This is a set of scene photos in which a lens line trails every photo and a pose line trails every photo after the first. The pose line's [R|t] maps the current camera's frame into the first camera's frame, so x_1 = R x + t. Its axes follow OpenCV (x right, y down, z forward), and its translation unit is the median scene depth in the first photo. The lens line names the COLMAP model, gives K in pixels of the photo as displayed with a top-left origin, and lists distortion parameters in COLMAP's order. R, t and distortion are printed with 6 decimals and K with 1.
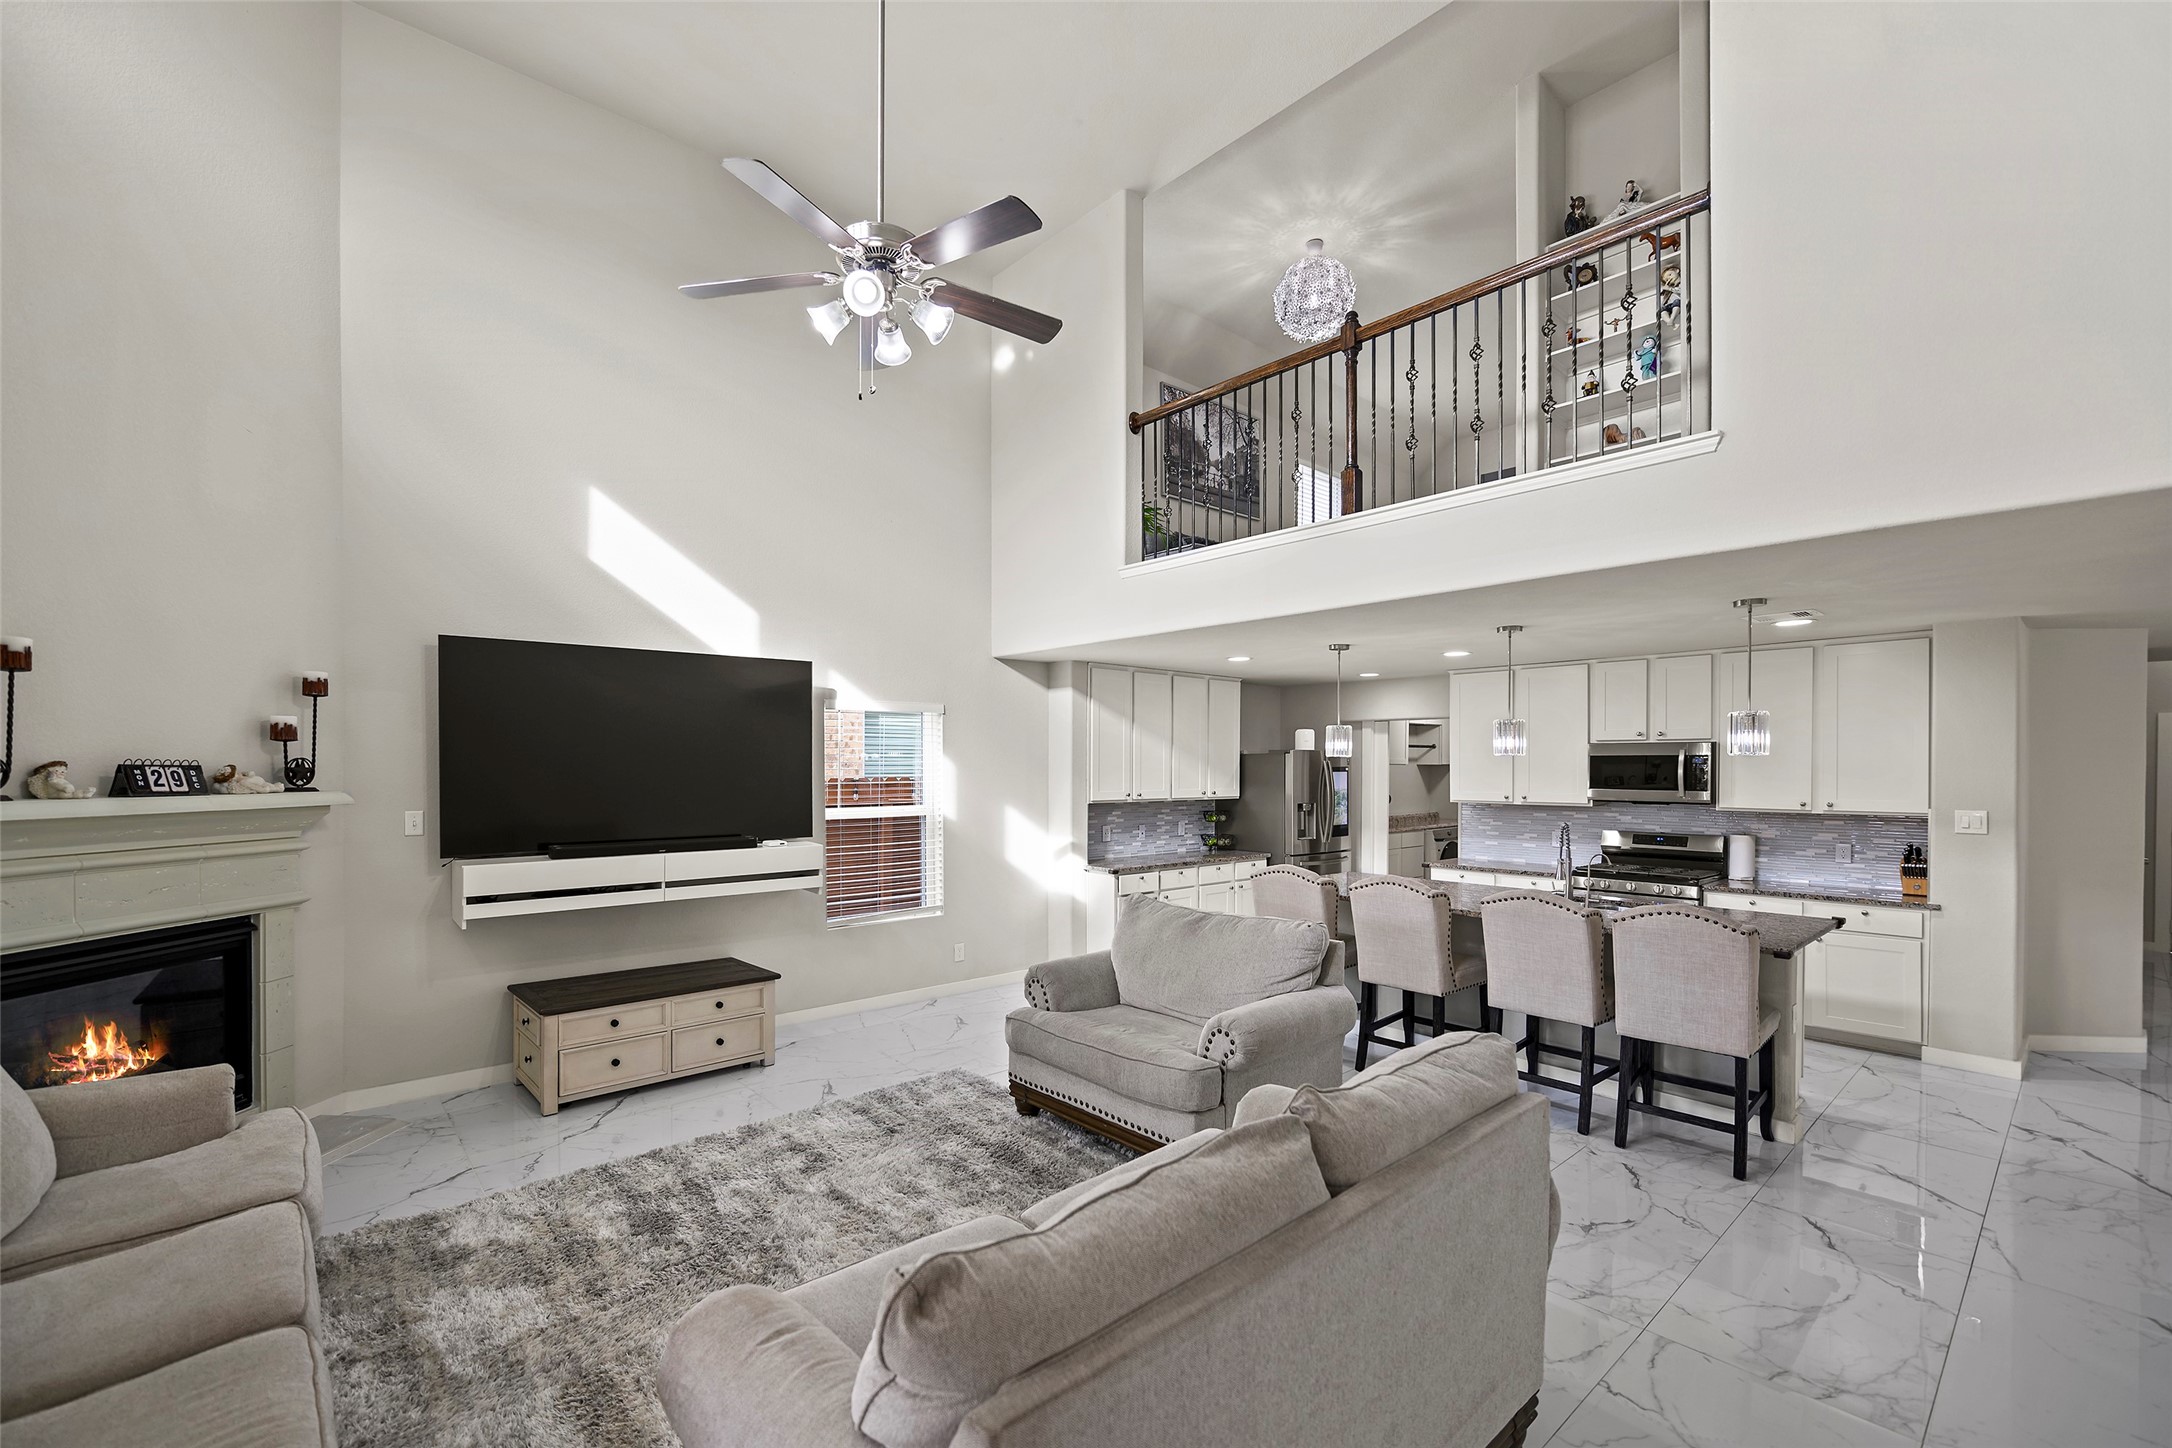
lens RADIAL K [[920.8, 0, 1089.9], [0, 920.8, 776.5], [0, 0, 1]] dist [0.001180, -0.000135]
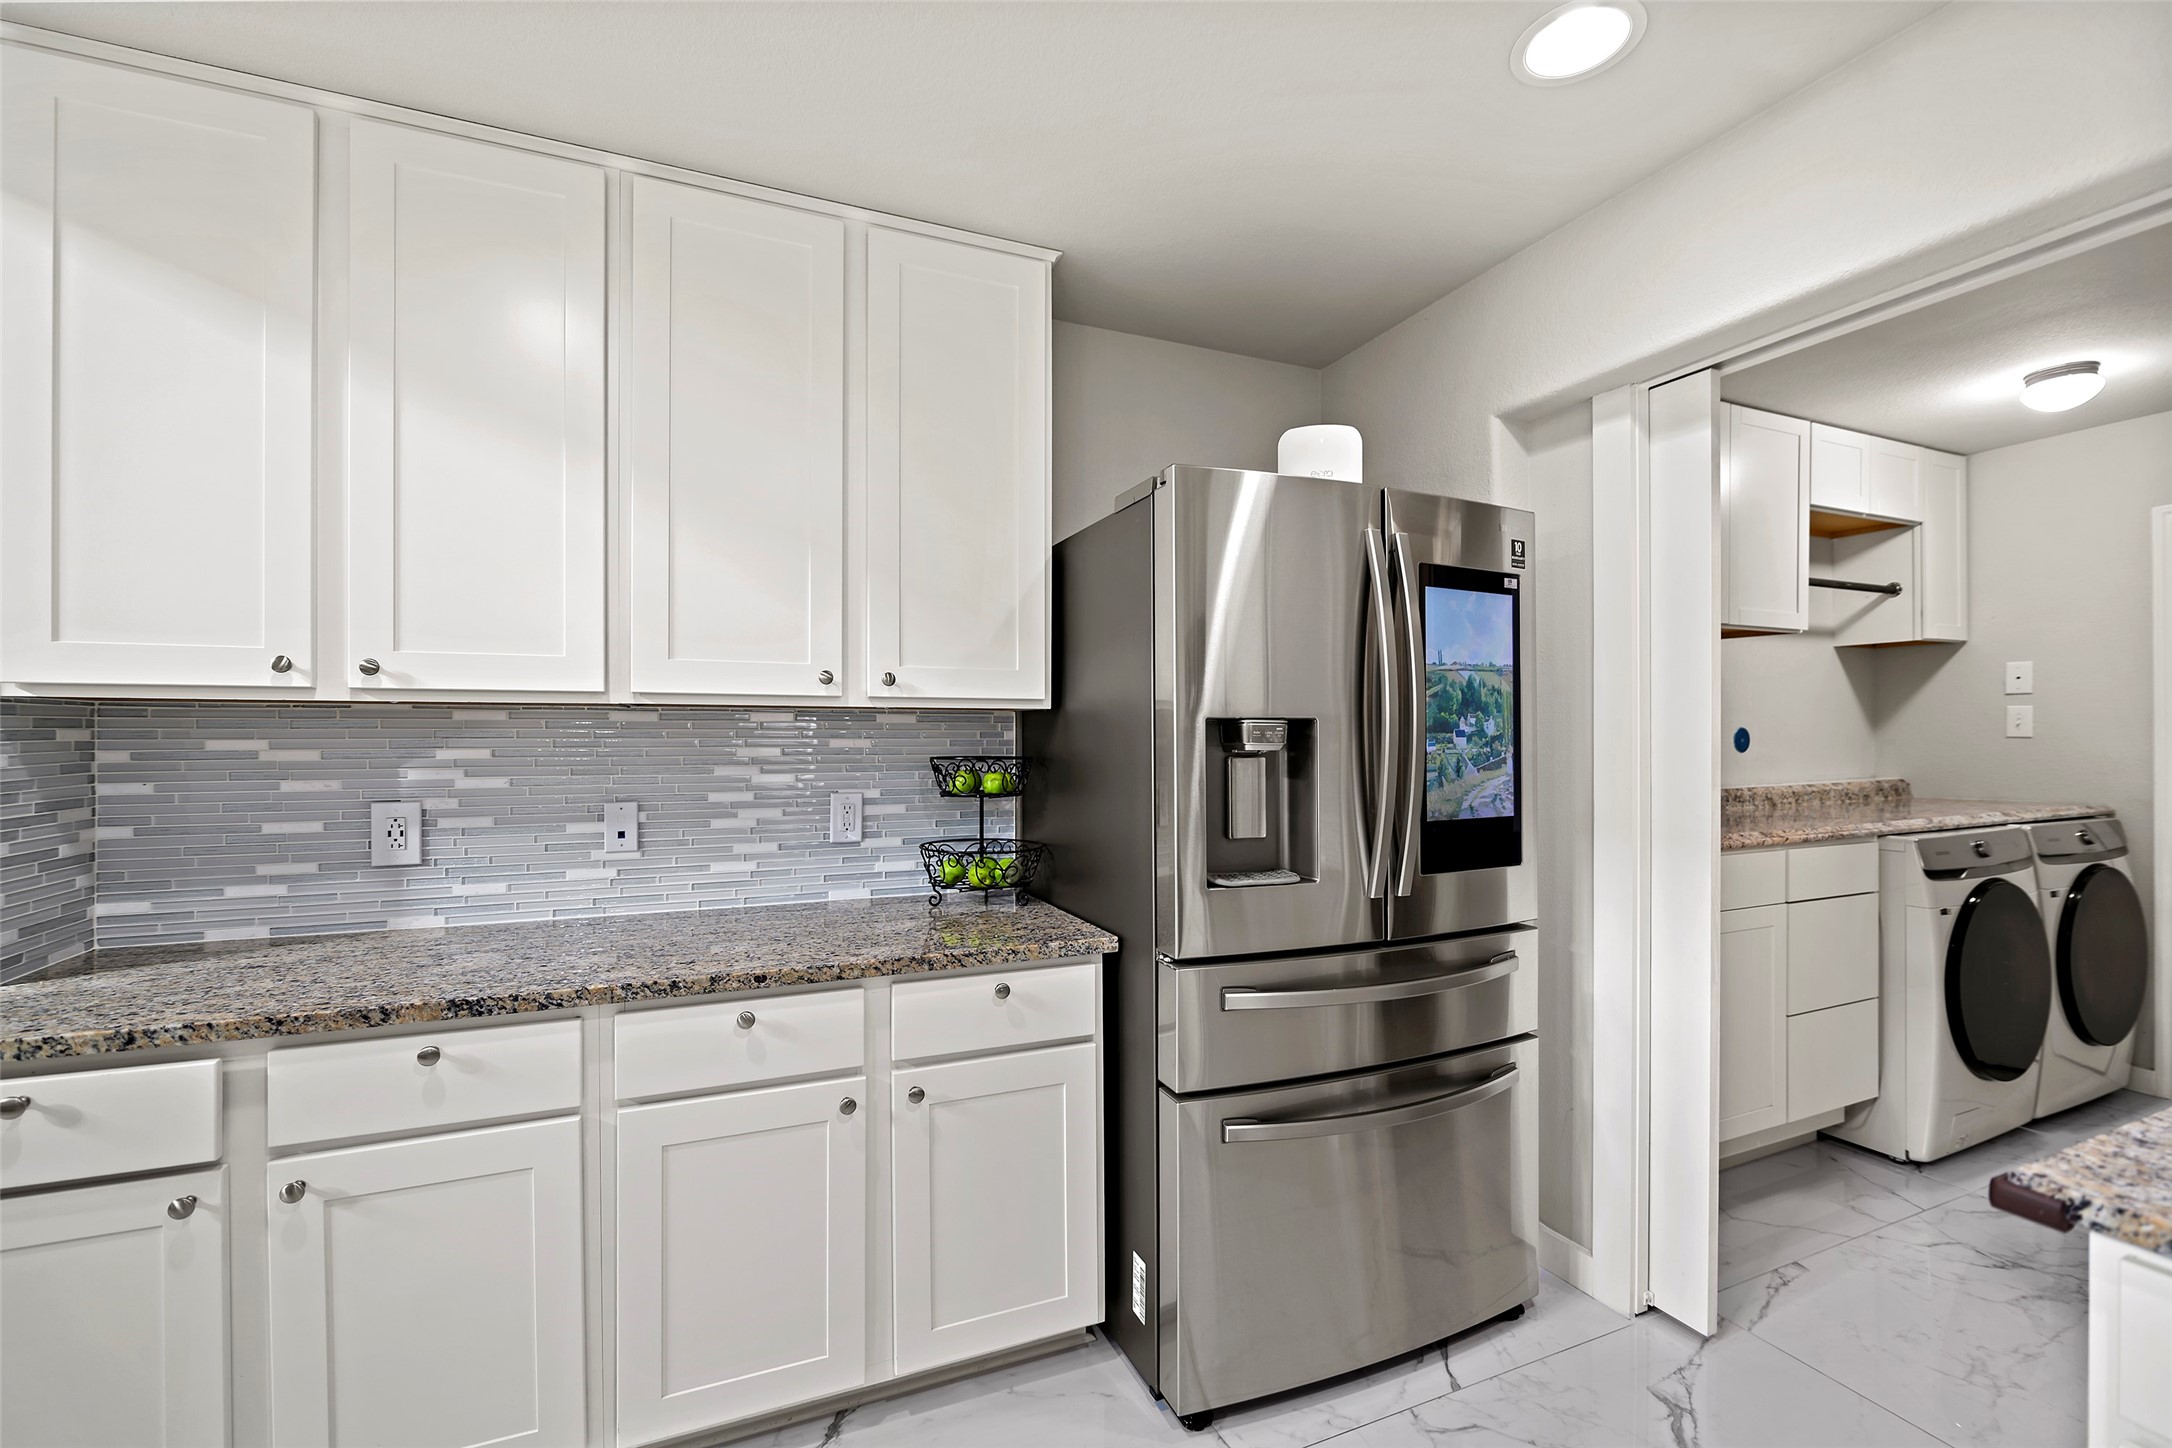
lens RADIAL K [[932.2, 0, 1103.3], [0, 932.2, 735.4], [0, 0, 1]] dist [-0.004054, 0.000370]
pose [[0.951450, 0.000270, -0.307804, 0.306907], [-0.003039, 0.999959, -0.008519, 0.040557], [0.307789, 0.009041, 0.951412, 0.892997]]
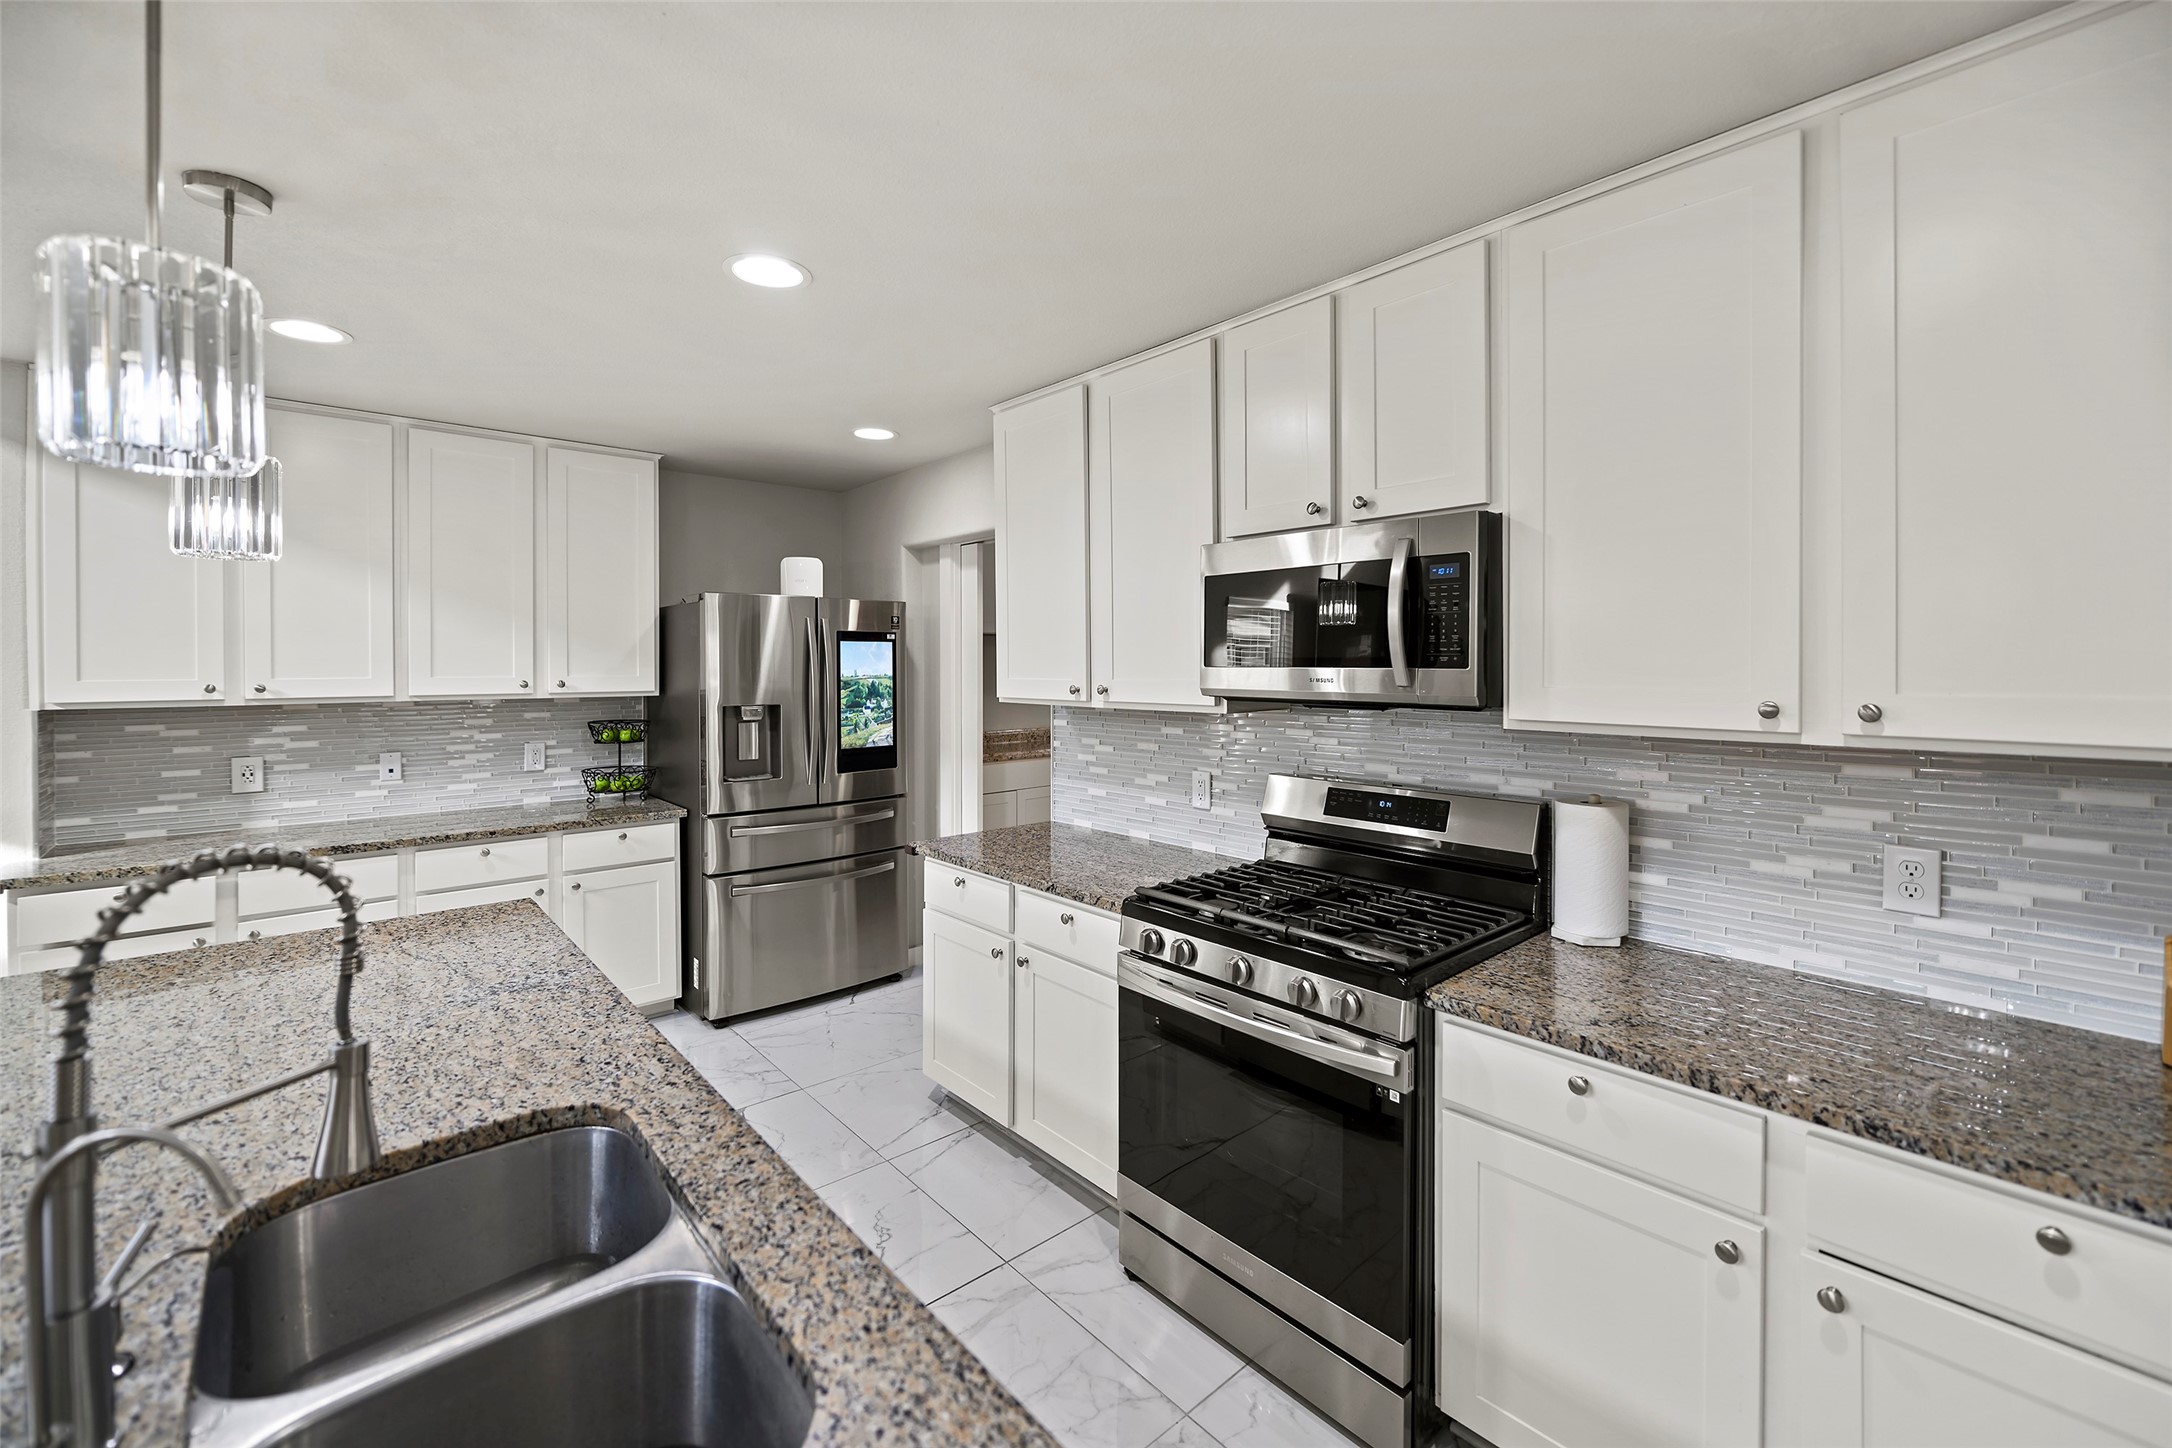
lens RADIAL K [[887.2, 0, 1104.0], [0, 887.2, 670.8], [0, 0, 1]] dist [-0.004421, -0.000770]
pose [[0.999982, -0.002993, 0.005266, 0.477843], [0.003008, 0.999991, -0.002856, 0.015066], [-0.005257, 0.002872, 0.999982, 0.614143]]
